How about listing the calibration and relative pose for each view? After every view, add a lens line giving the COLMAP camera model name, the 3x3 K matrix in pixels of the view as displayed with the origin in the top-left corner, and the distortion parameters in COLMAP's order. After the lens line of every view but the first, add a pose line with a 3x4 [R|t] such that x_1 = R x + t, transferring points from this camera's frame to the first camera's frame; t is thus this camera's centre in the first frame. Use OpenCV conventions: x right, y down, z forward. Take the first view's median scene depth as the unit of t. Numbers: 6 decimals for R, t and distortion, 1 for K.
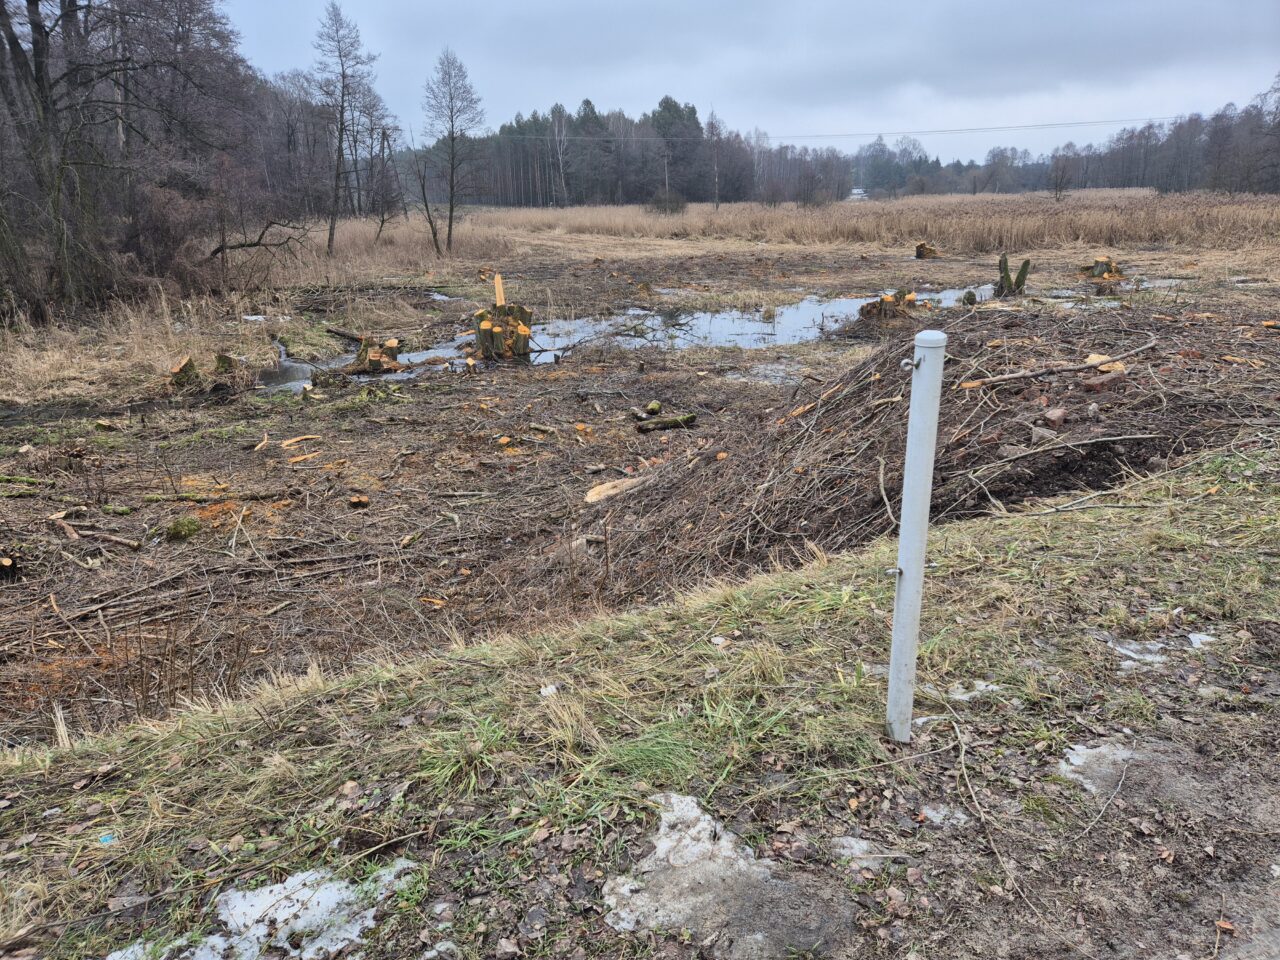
lens RADIAL K [[863.4, 0, 641.4], [0, 863.4, 502.8], [0, 0, 1]] dist [0.086038, -0.072198]
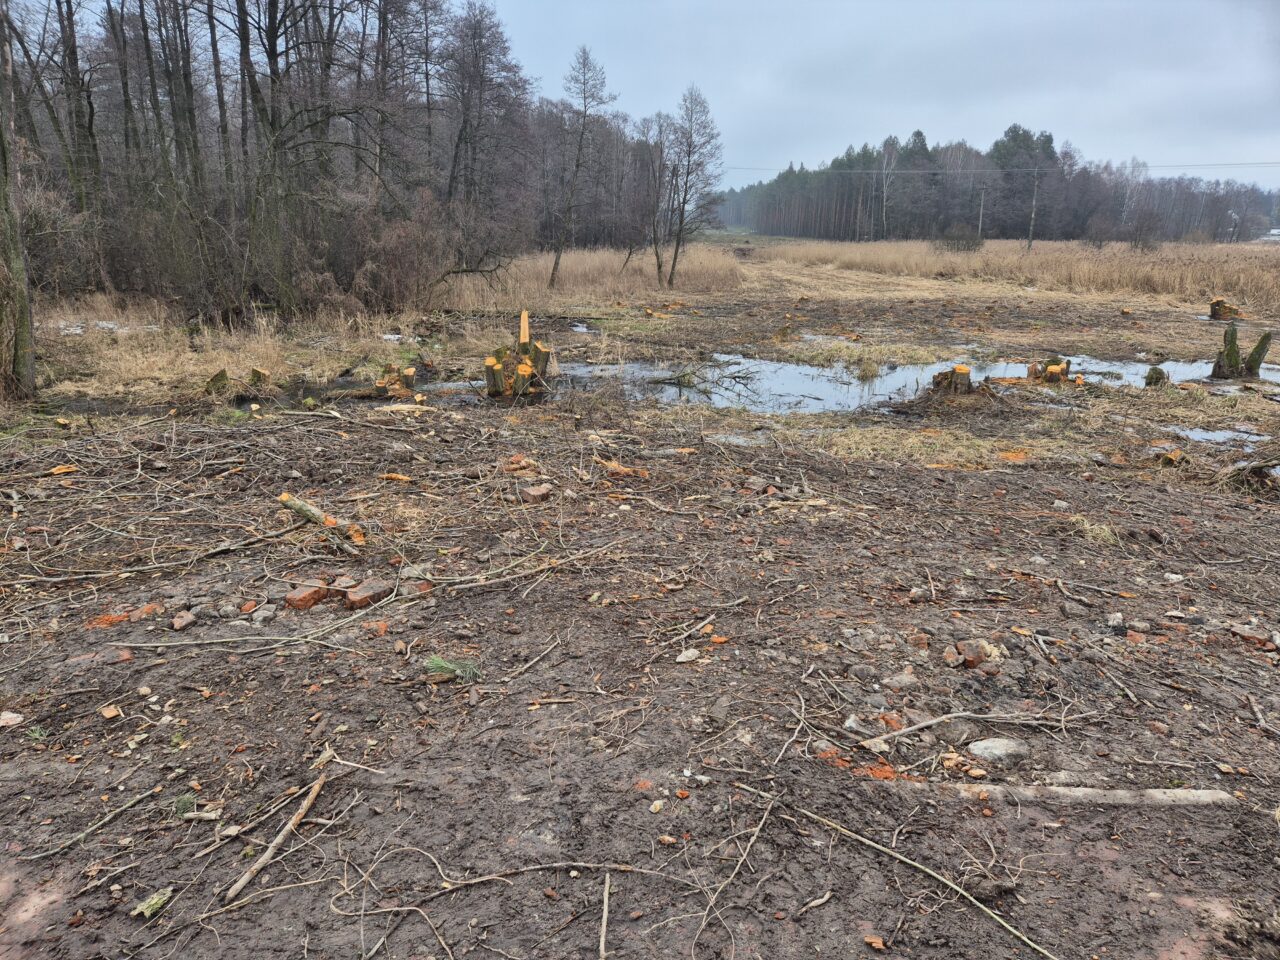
lens RADIAL K [[849.7, 0, 611.3], [0, 849.7, 511.2], [0, 0, 1]] dist [0.077727, -0.071389]
pose [[0.913414, 0.148841, -0.378843, 0.057526], [-0.156057, 0.987678, 0.011780, -0.012195], [0.375928, 0.048361, 0.925386, 0.029384]]
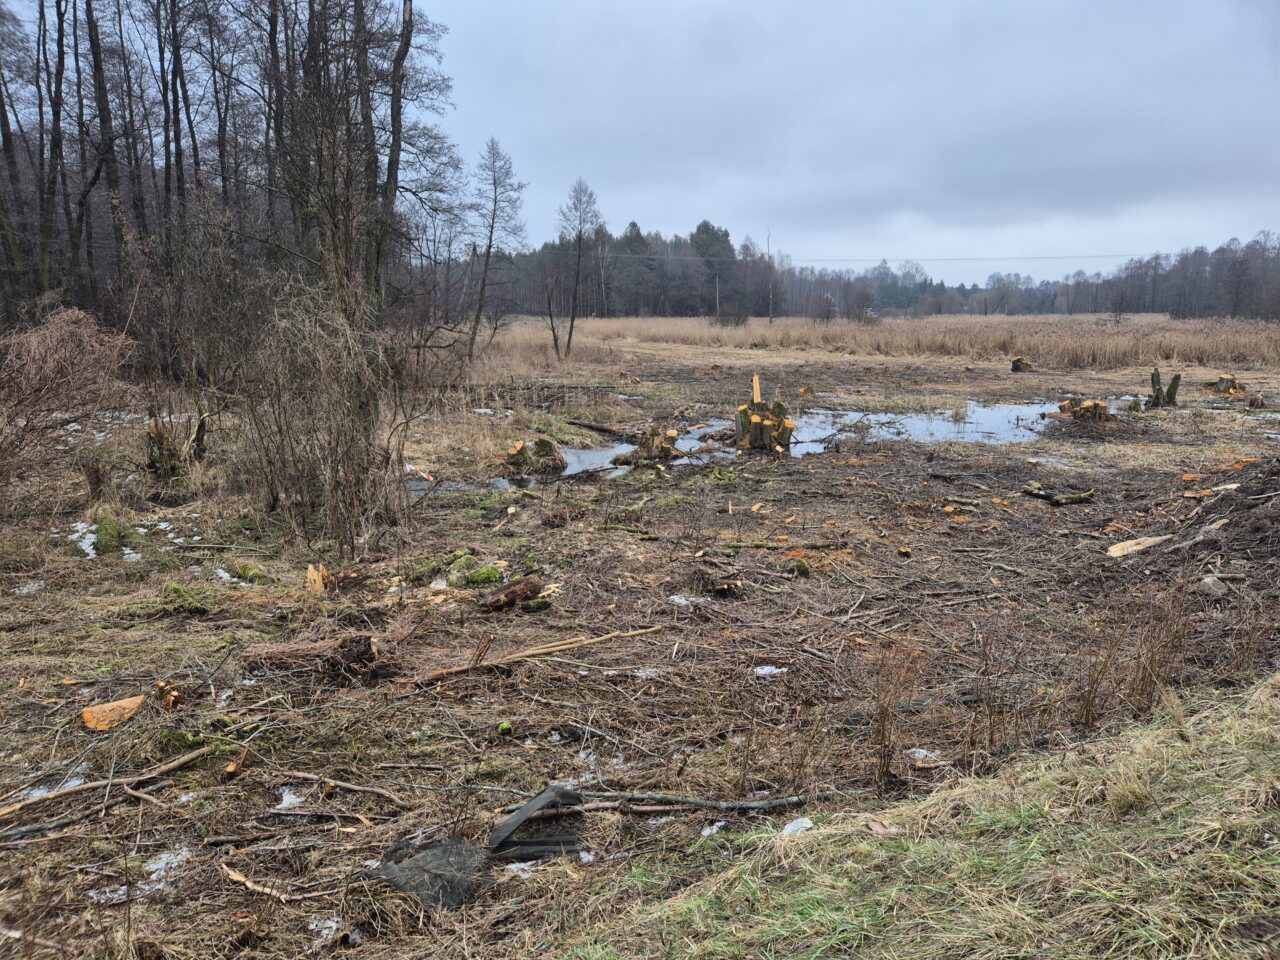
lens RADIAL K [[863.4, 0, 641.4], [0, 863.4, 502.8], [0, 0, 1]] dist [0.086038, -0.072198]
pose [[0.999737, 0.022432, 0.004699, -0.056896], [-0.021720, 0.992753, -0.118193, 0.006653], [-0.007316, 0.118060, 0.992980, -0.016810]]
